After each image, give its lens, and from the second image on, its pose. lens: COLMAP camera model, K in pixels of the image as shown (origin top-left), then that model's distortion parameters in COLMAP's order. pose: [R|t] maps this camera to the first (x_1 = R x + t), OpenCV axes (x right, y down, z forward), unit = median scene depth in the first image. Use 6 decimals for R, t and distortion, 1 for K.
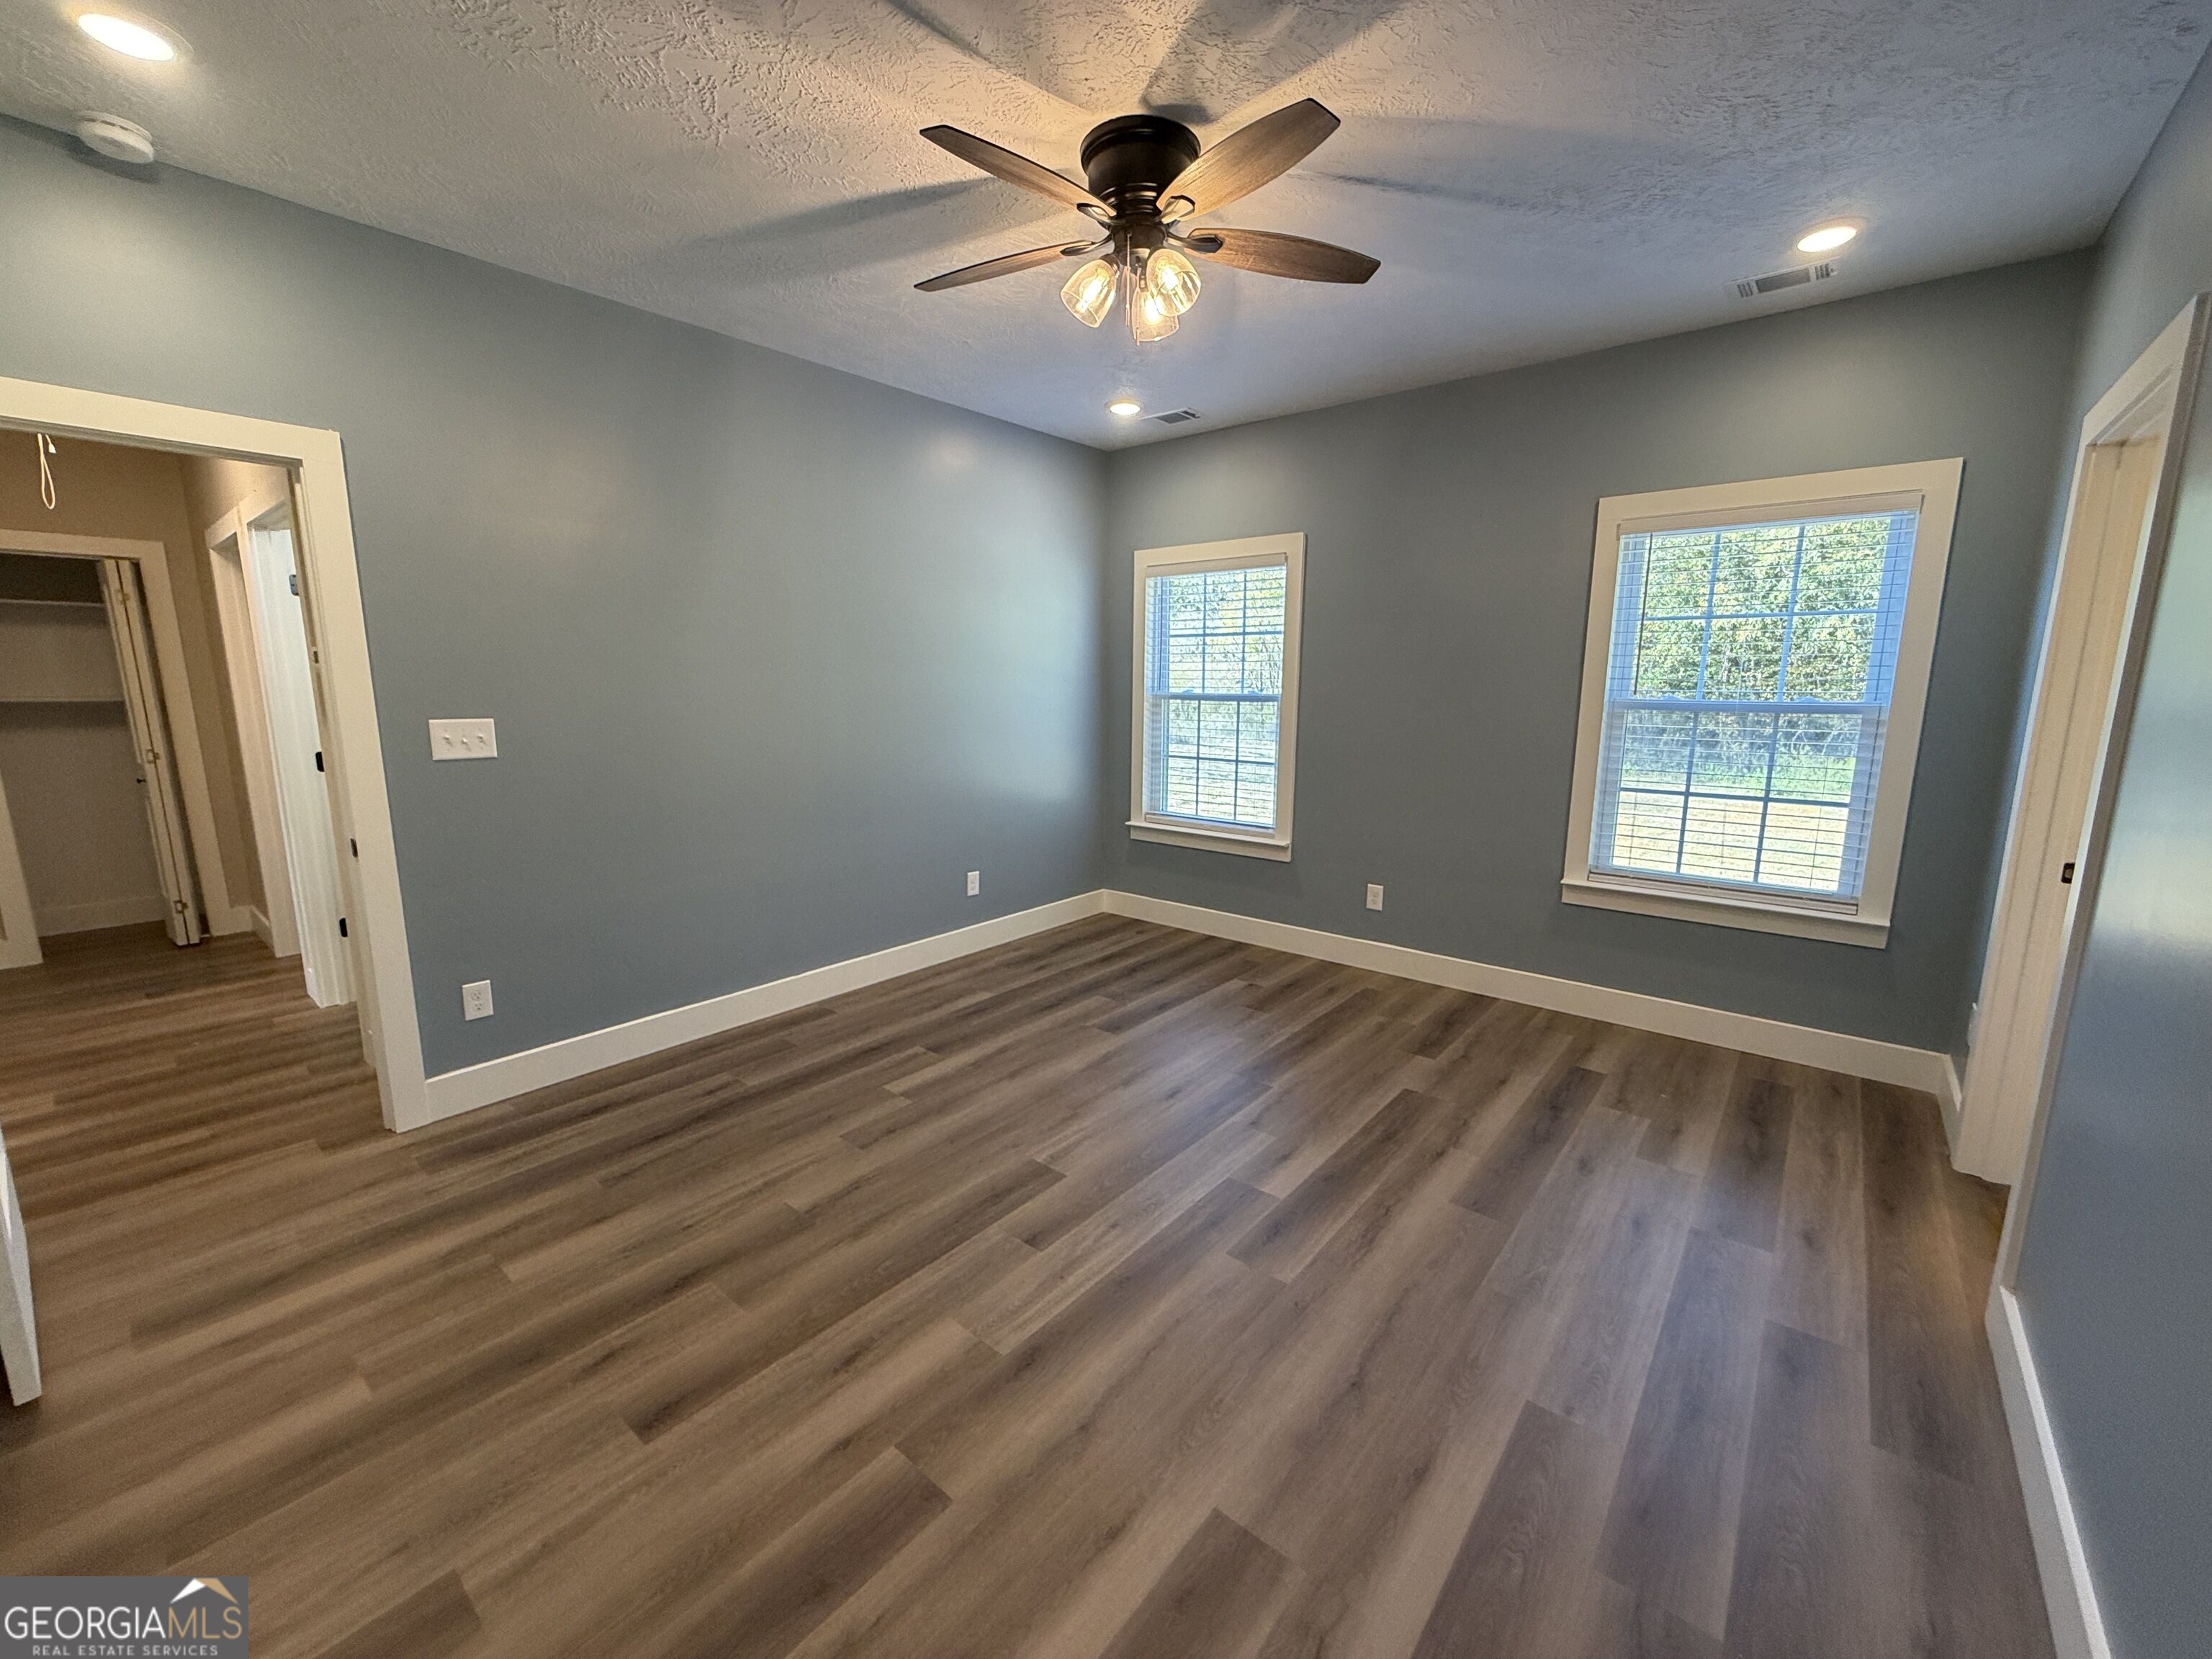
lens RADIAL K [[884.7, 0, 1104.4], [0, 884.7, 827.8], [0, 0, 1]] dist [0.002451, 0.000102]
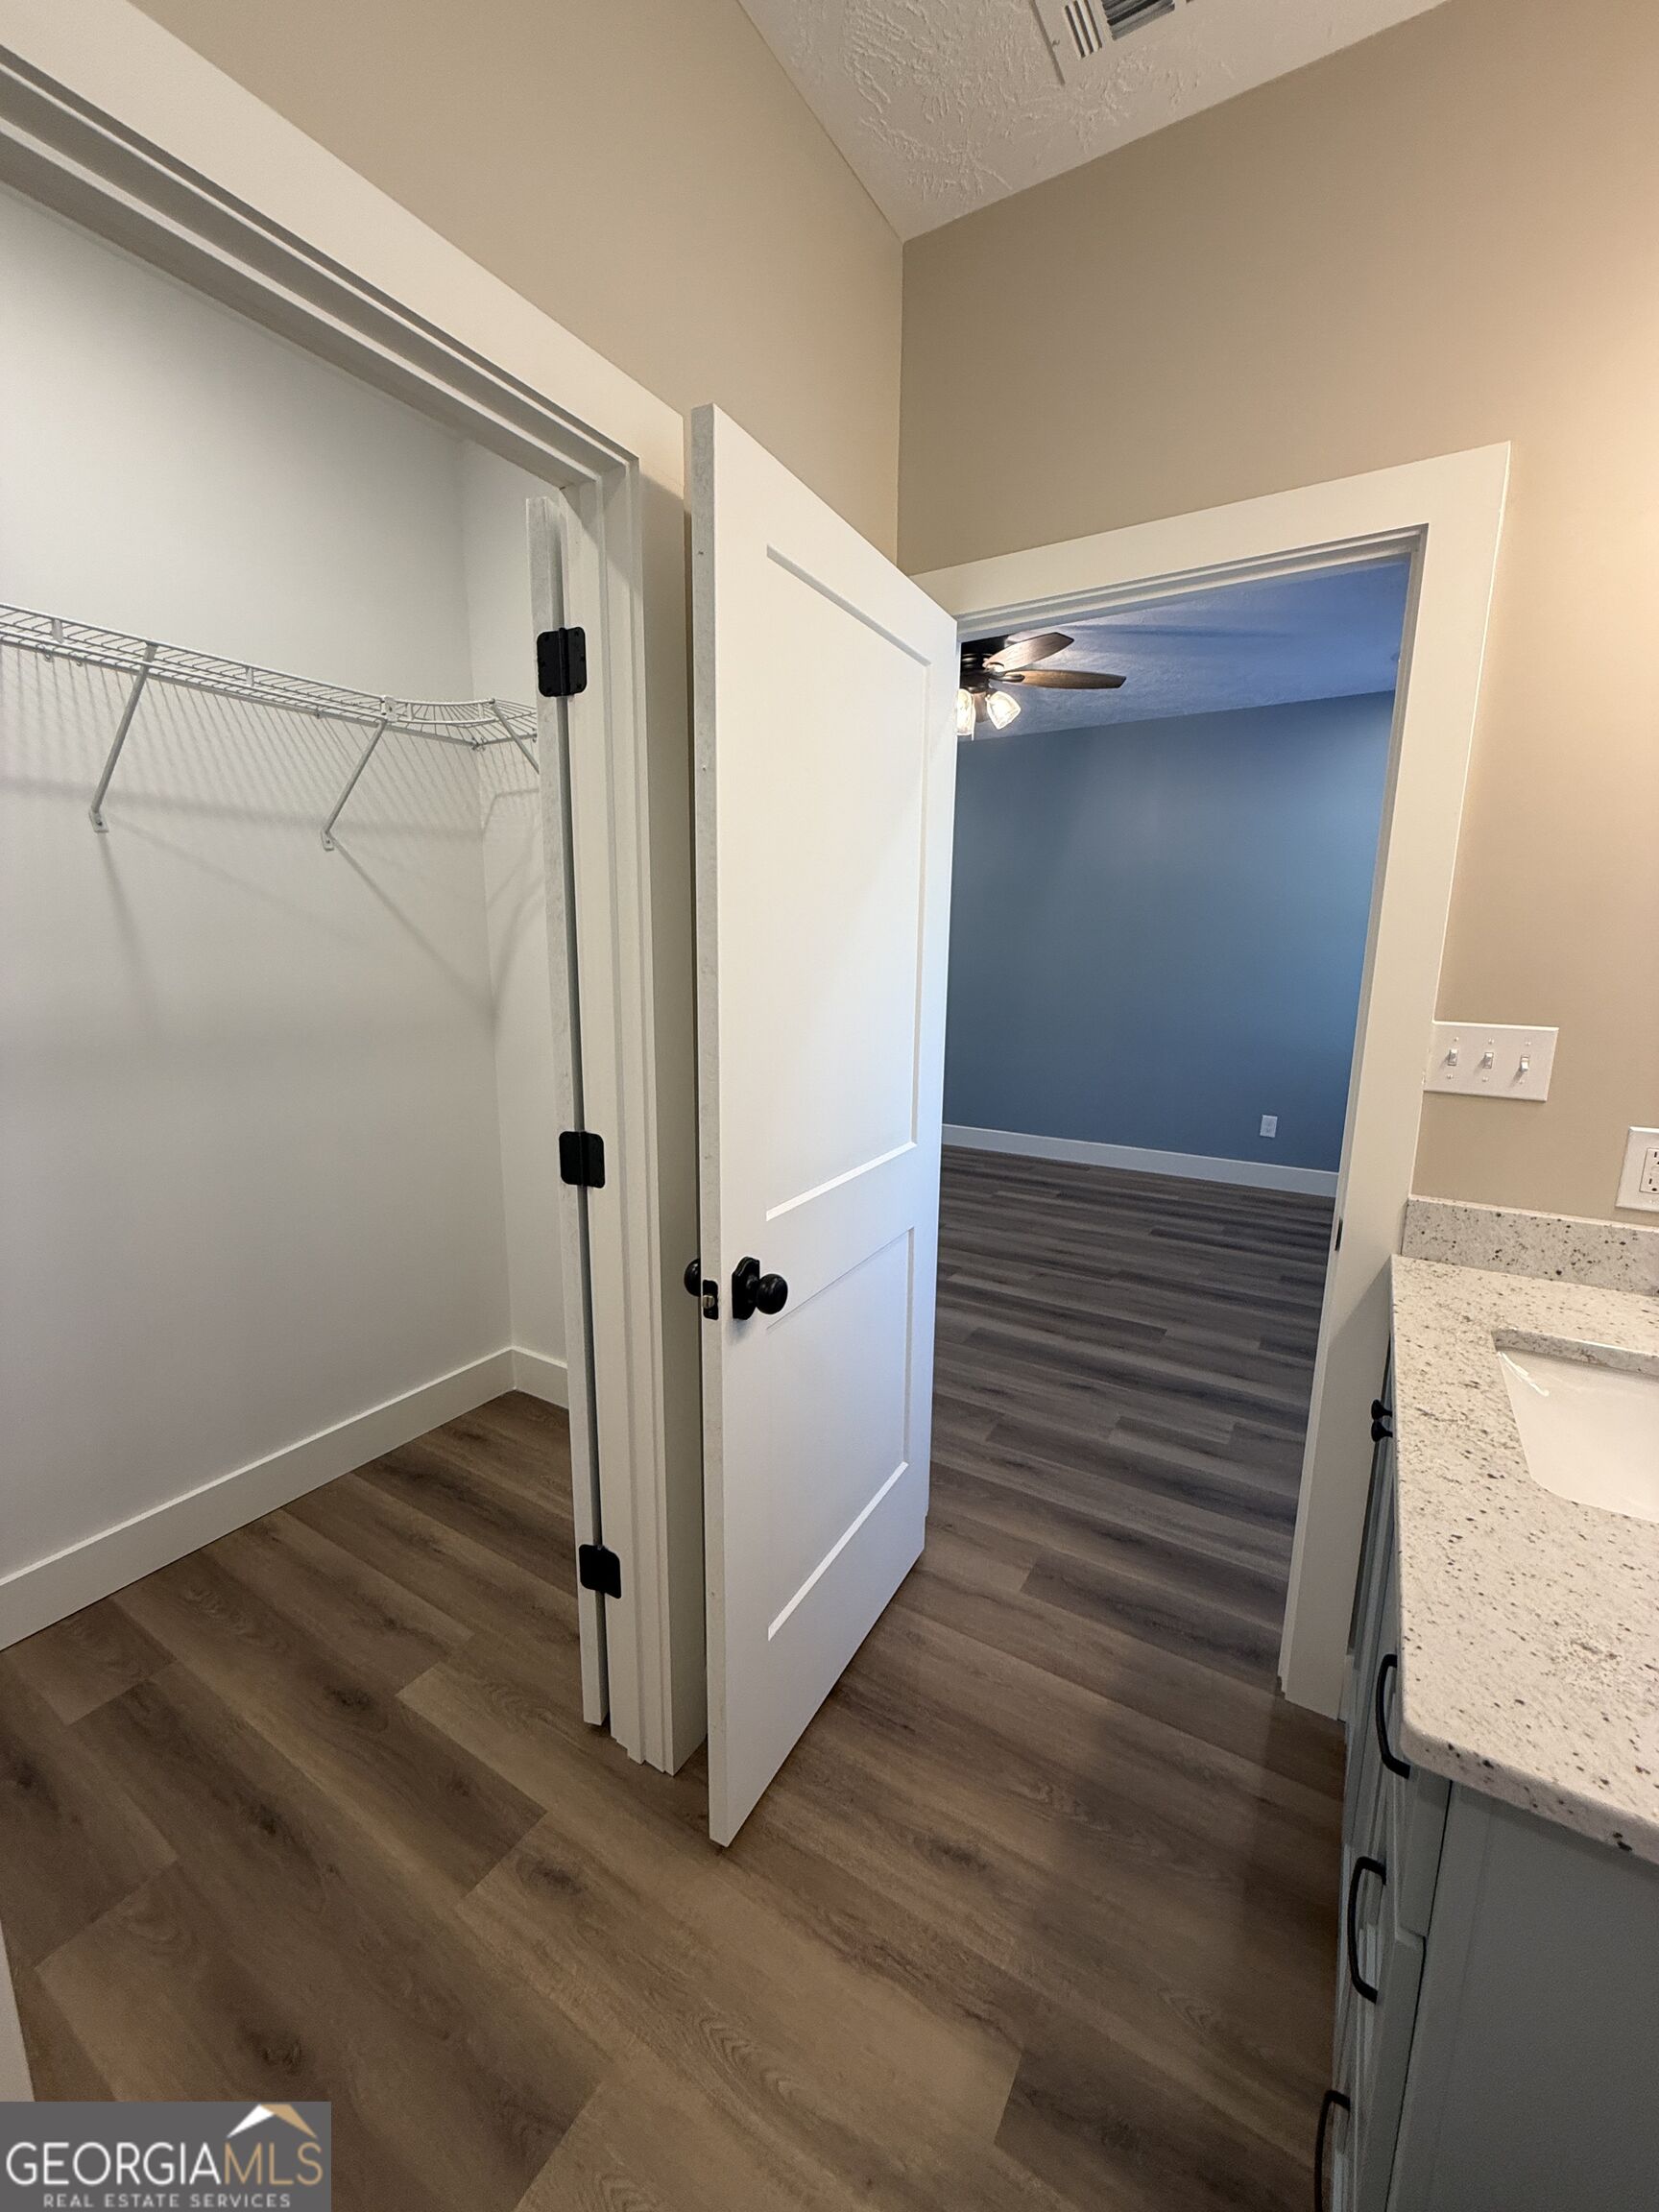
lens RADIAL K [[884.7, 0, 833.2], [0, 884.7, 1100.6], [0, 0, 1]] dist [0.002451, 0.000102]
pose [[0.144417, 0.173946, -0.974108, 1.170095], [-0.174029, 0.973548, 0.148045, -0.053231], [0.974093, 0.148143, 0.170869, 0.365605]]
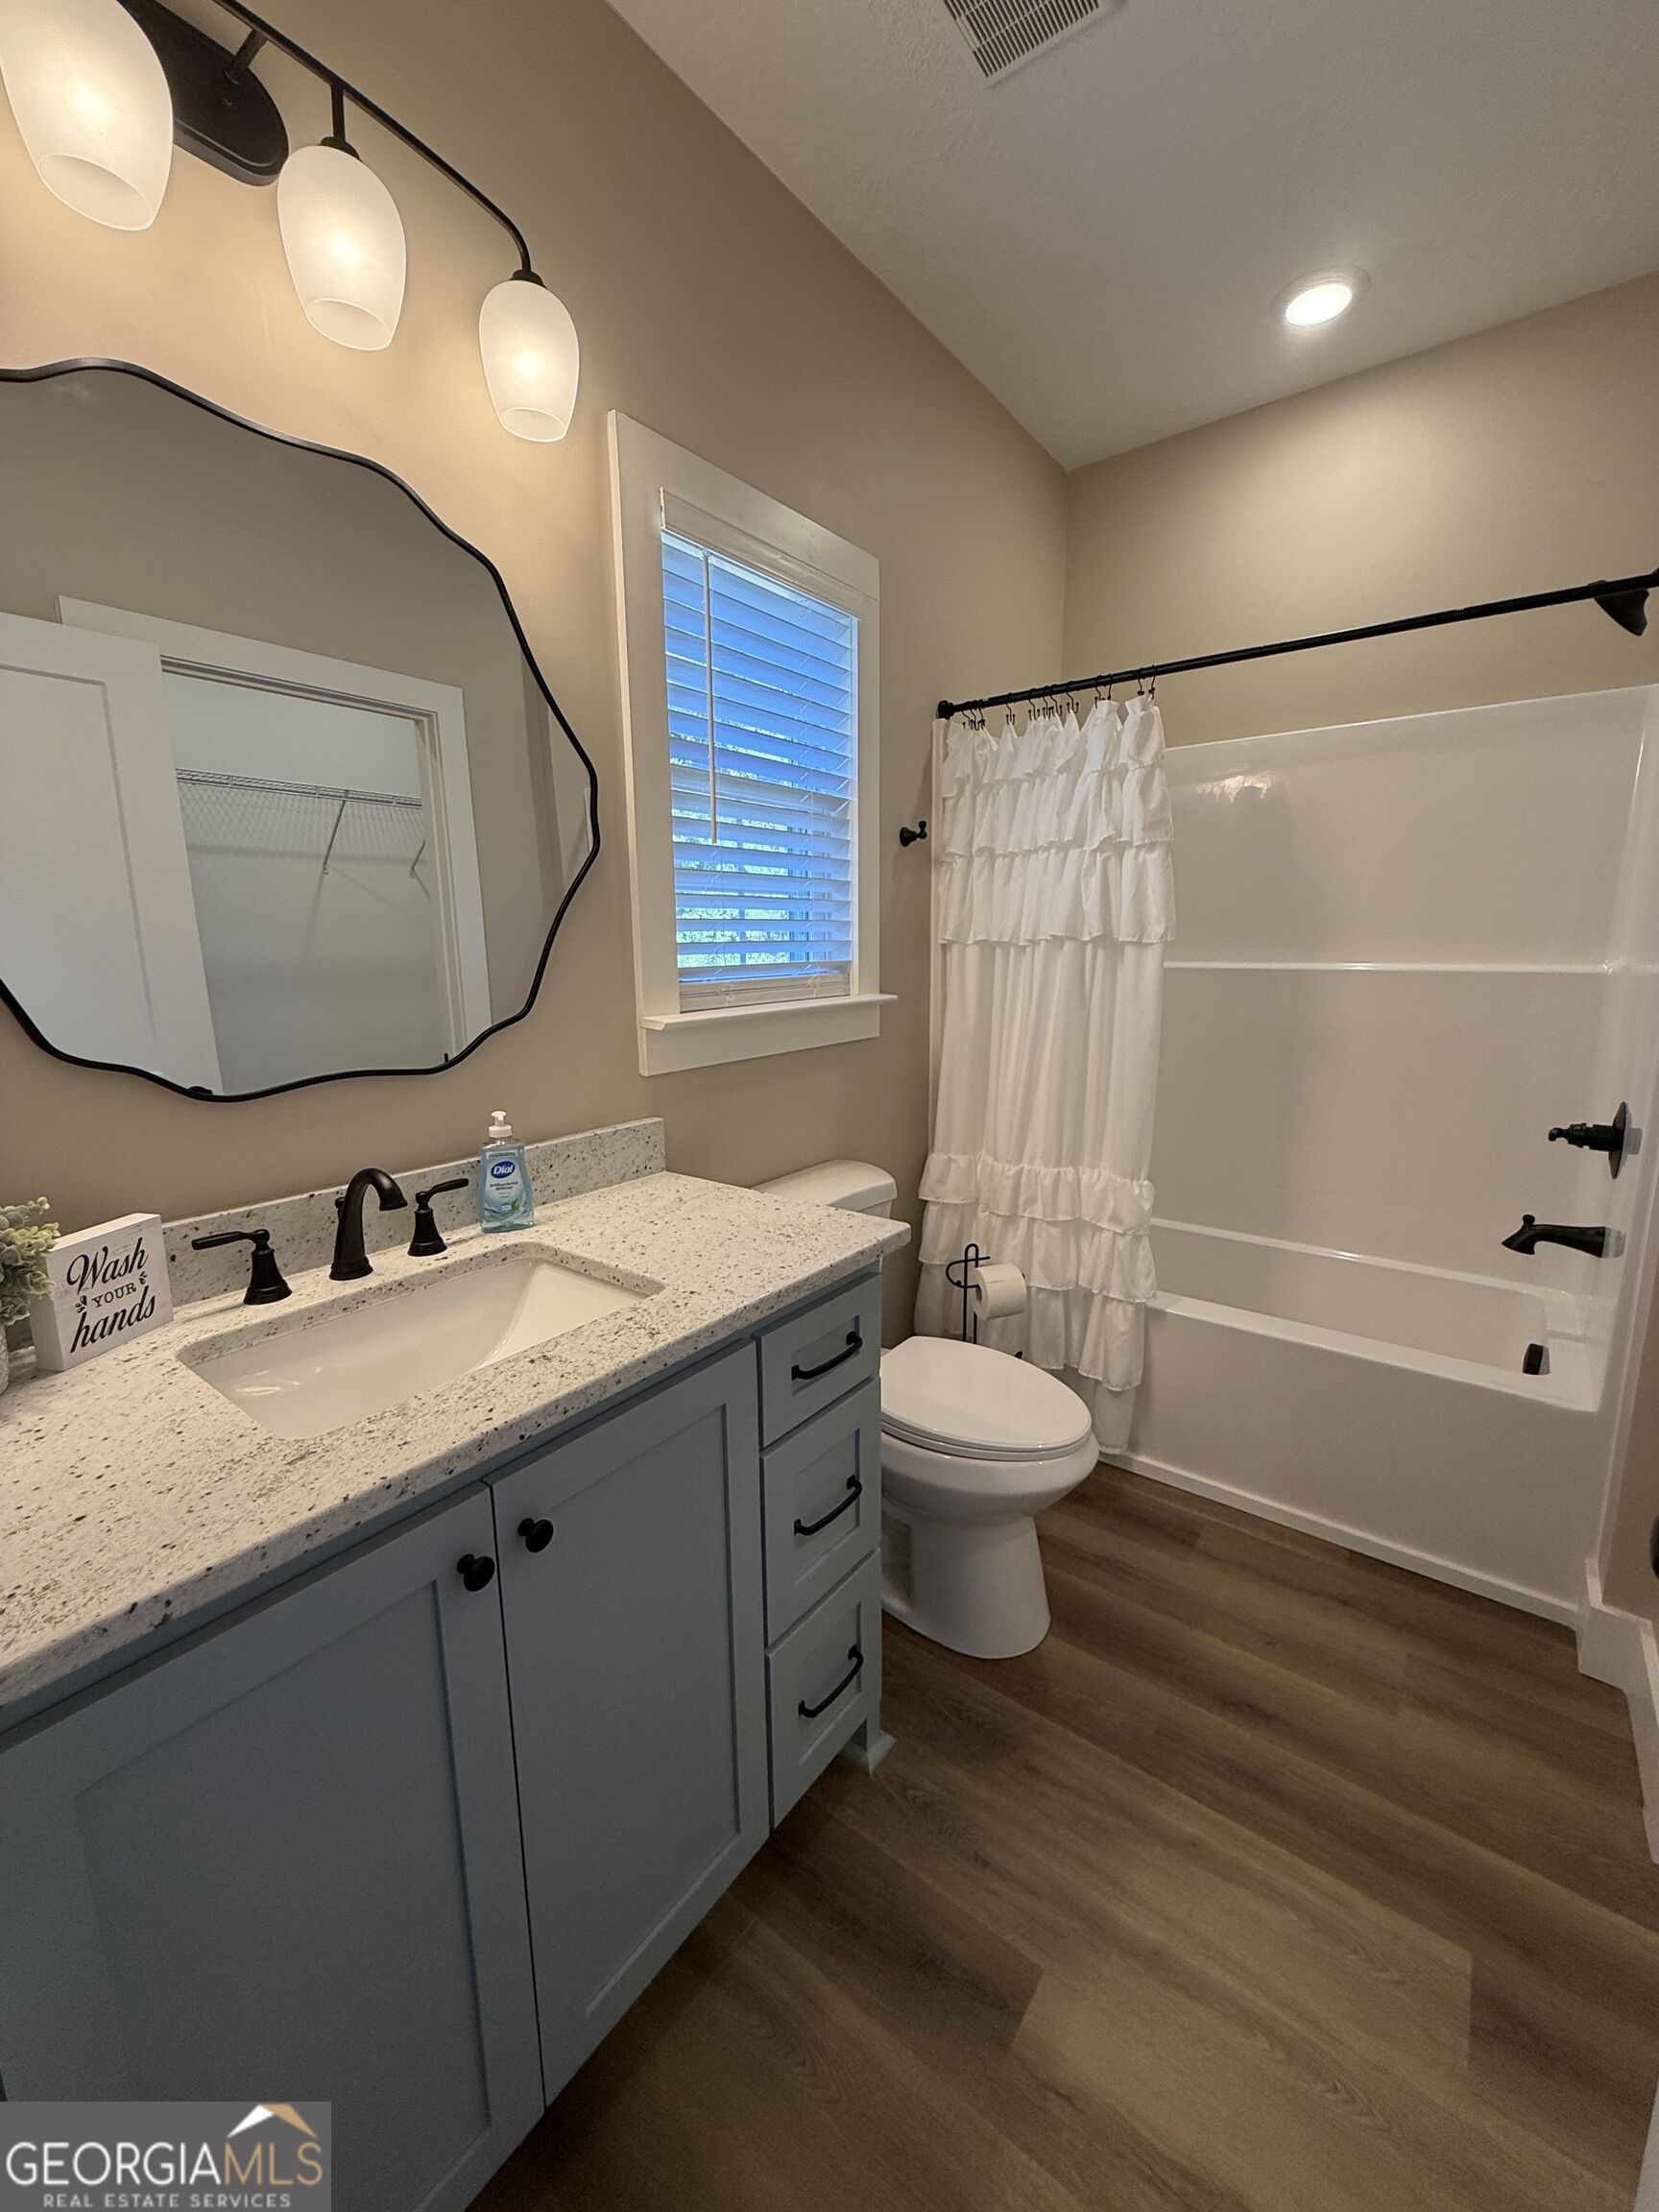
lens RADIAL K [[884.7, 0, 835.6], [0, 884.7, 1101.3], [0, 0, 1]] dist [0.002451, 0.000102]
pose [[-0.051162, -0.190641, 0.980326, 0.674034], [0.172289, 0.965209, 0.196693, -0.061181], [-0.983717, 0.178962, -0.016537, 0.552371]]
